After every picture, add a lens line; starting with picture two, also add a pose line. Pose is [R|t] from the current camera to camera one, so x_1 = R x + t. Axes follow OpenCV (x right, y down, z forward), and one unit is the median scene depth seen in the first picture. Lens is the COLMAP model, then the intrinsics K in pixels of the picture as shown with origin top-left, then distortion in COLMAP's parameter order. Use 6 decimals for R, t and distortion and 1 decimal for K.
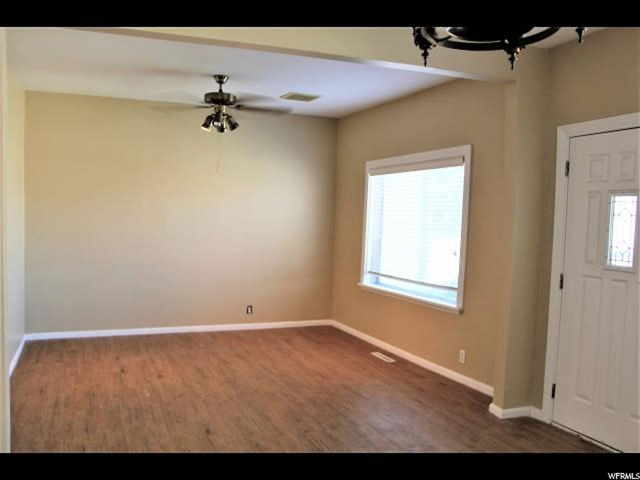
lens RADIAL K [[548.0, 0, 318.9], [0, 548.0, 248.6], [0, 0, 1]] dist [-0.184411, 0.180446]
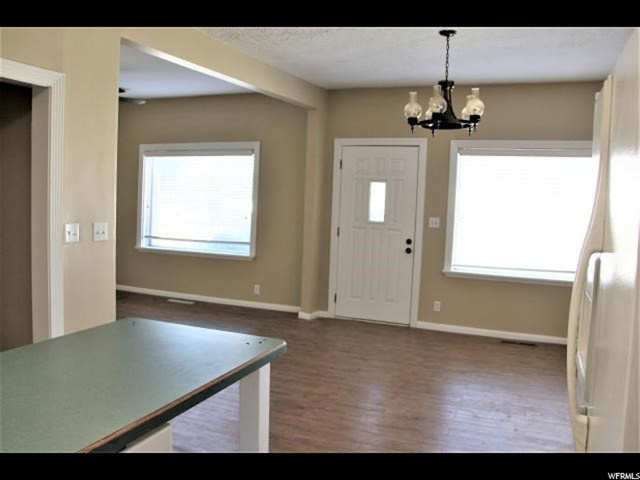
lens RADIAL K [[548.0, 0, 318.9], [0, 548.0, 248.6], [0, 0, 1]] dist [-0.184411, 0.180446]
pose [[0.739220, -0.069449, 0.669874, -0.712547], [0.027355, 0.996944, 0.073171, -0.012553], [-0.672908, -0.035765, 0.738861, -0.224850]]
